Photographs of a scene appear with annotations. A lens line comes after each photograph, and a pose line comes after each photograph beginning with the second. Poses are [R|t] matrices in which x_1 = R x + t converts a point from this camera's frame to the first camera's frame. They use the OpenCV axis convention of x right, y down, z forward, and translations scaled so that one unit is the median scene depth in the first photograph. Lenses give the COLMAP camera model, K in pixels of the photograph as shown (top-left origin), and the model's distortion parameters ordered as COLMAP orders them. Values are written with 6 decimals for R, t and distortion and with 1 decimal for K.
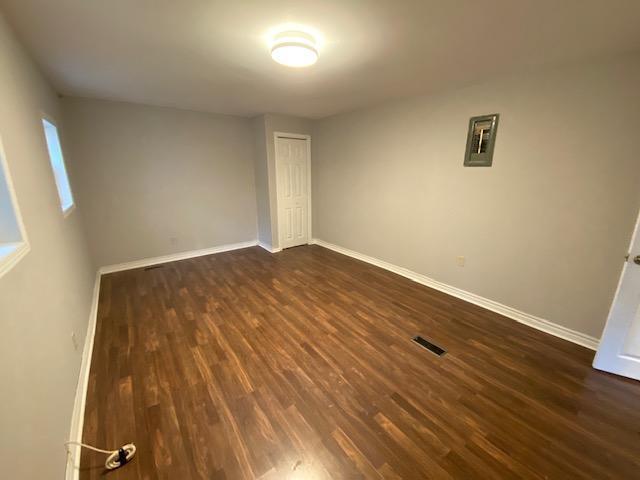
lens RADIAL K [[268.3, 0, 319.8], [0, 268.3, 239.1], [0, 0, 1]] dist [-0.001913, -0.000193]
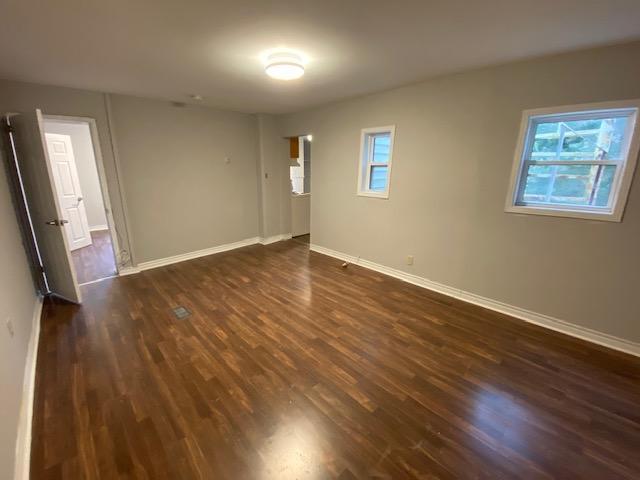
lens RADIAL K [[268.3, 0, 321.0], [0, 268.3, 239.4], [0, 0, 1]] dist [-0.001913, -0.000193]
pose [[-0.991542, 0.021152, -0.128048, -0.053379], [-0.043209, 0.876540, 0.479386, -0.428903], [0.122379, 0.480864, -0.868212, 1.729143]]
